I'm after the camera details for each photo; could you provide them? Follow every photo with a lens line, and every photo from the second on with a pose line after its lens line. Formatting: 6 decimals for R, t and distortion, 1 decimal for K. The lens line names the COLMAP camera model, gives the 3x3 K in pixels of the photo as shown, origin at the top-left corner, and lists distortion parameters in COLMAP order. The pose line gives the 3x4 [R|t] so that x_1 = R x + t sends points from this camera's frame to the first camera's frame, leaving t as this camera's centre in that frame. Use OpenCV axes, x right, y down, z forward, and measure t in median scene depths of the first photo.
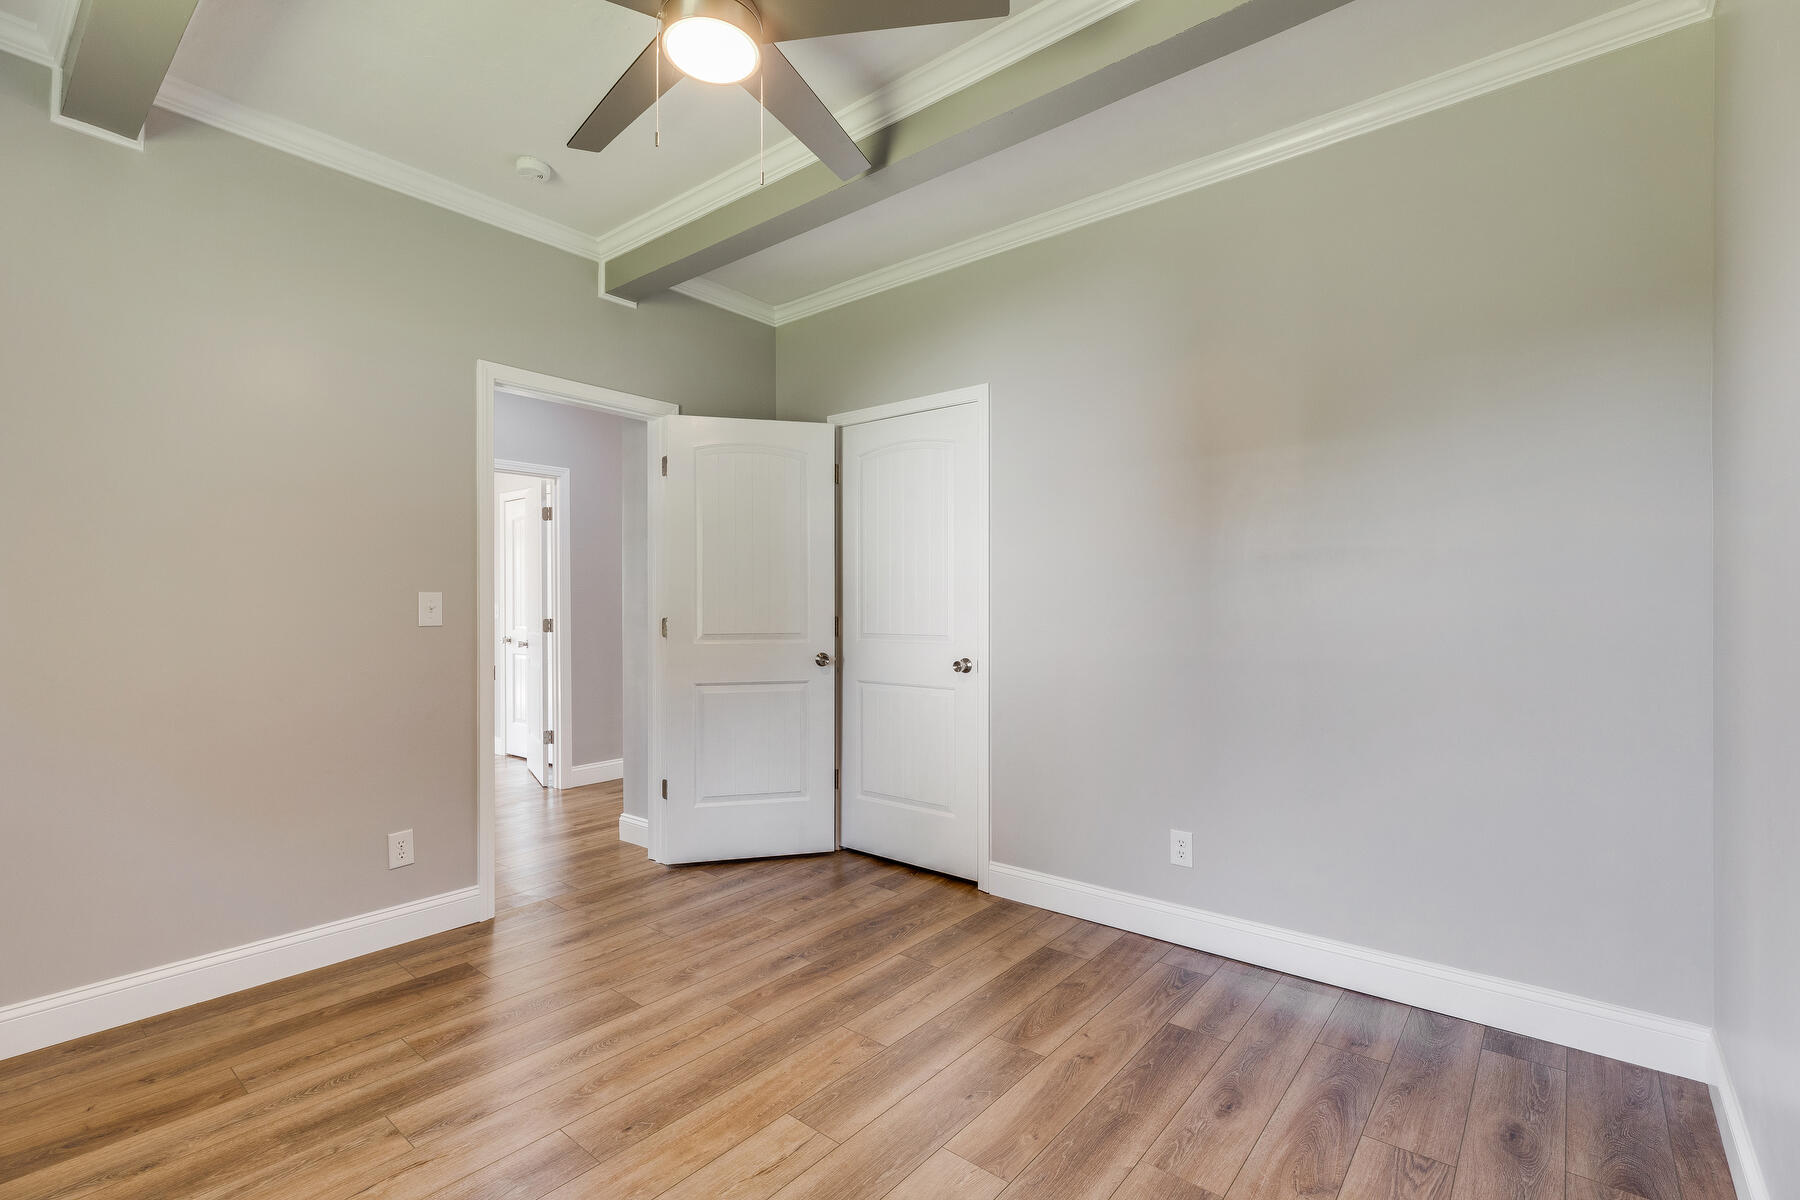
lens RADIAL K [[815.0, 0, 899.2], [0, 815.0, 601.9], [0, 0, 1]] dist [0.003730, -0.000370]
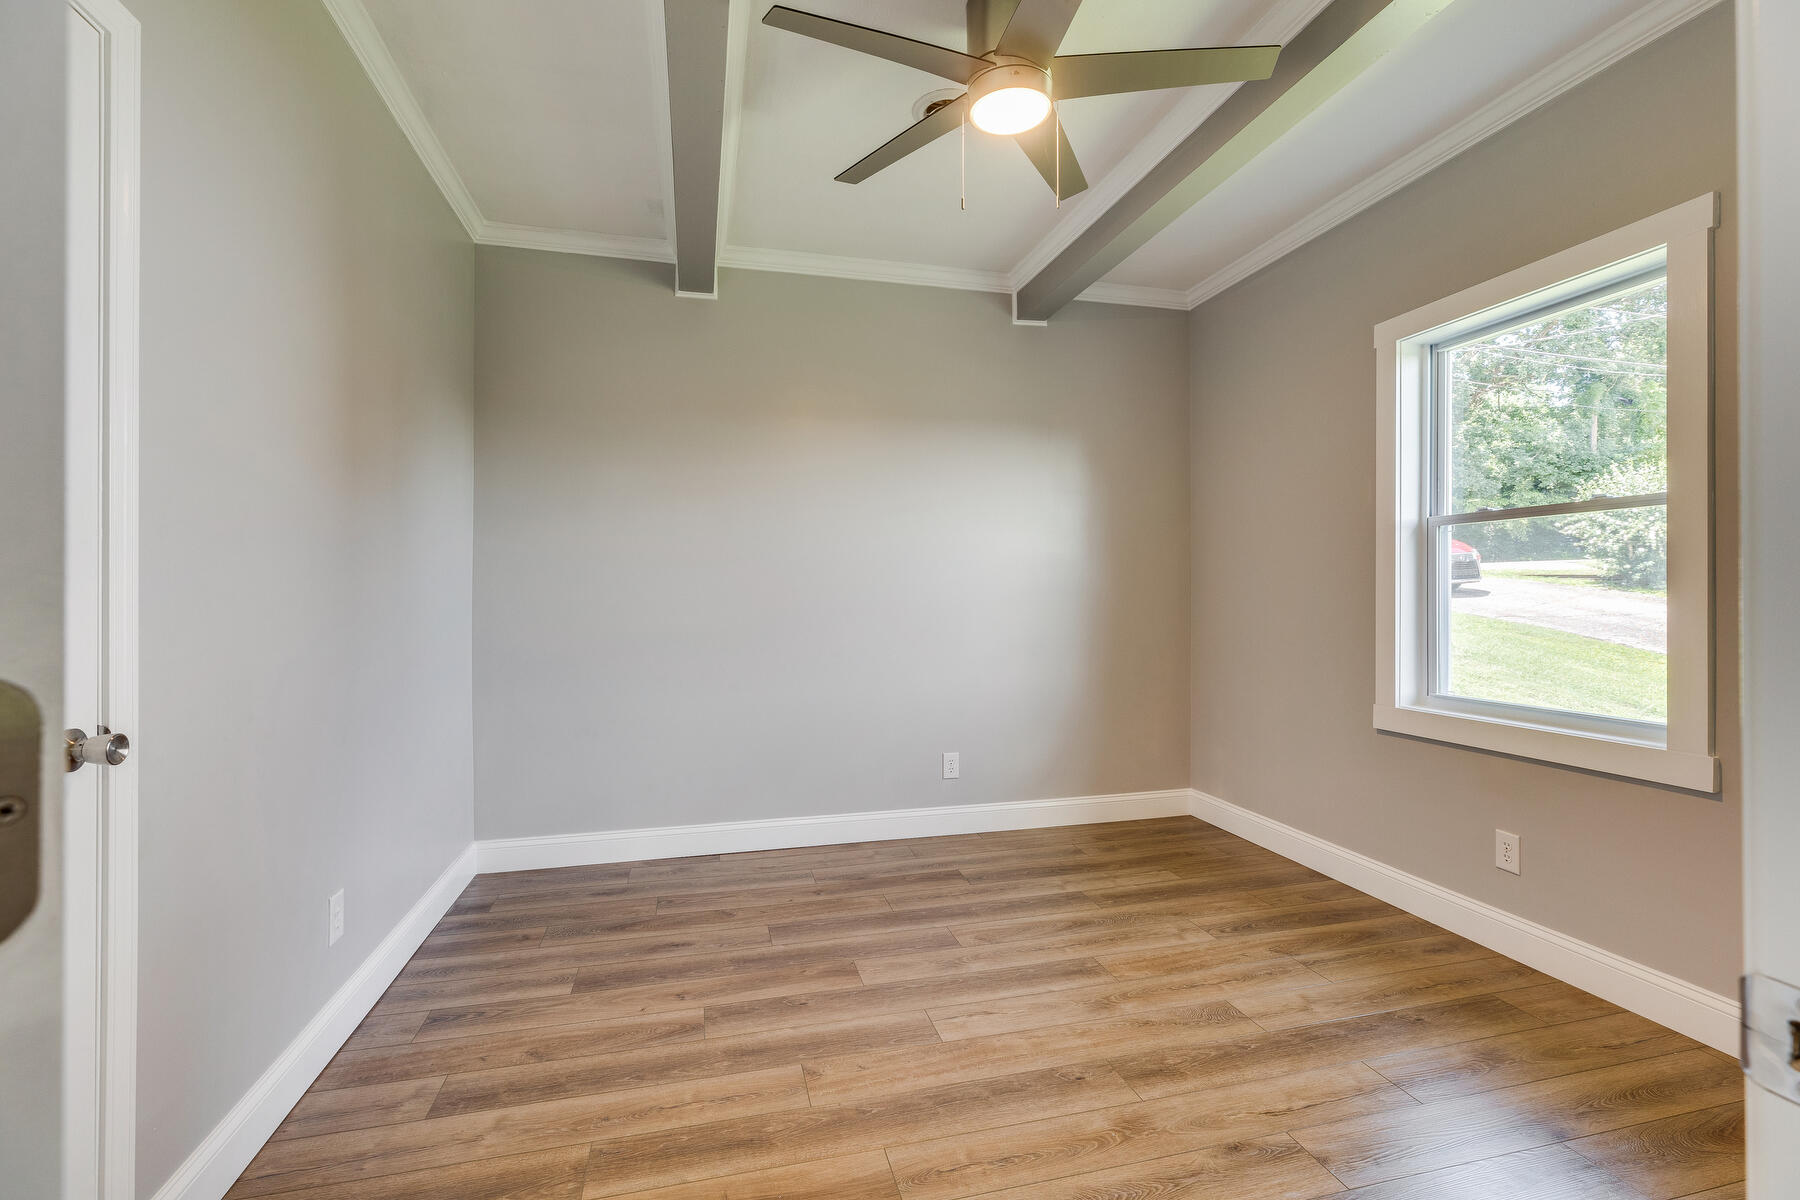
lens RADIAL K [[815.0, 0, 903.4], [0, 815.0, 596.6], [0, 0, 1]] dist [0.003730, -0.000370]
pose [[-0.810144, 0.003428, 0.586221, -0.711616], [0.003249, 0.999994, -0.001358, 0.022180], [-0.586222, 0.000805, -0.810150, 1.840384]]
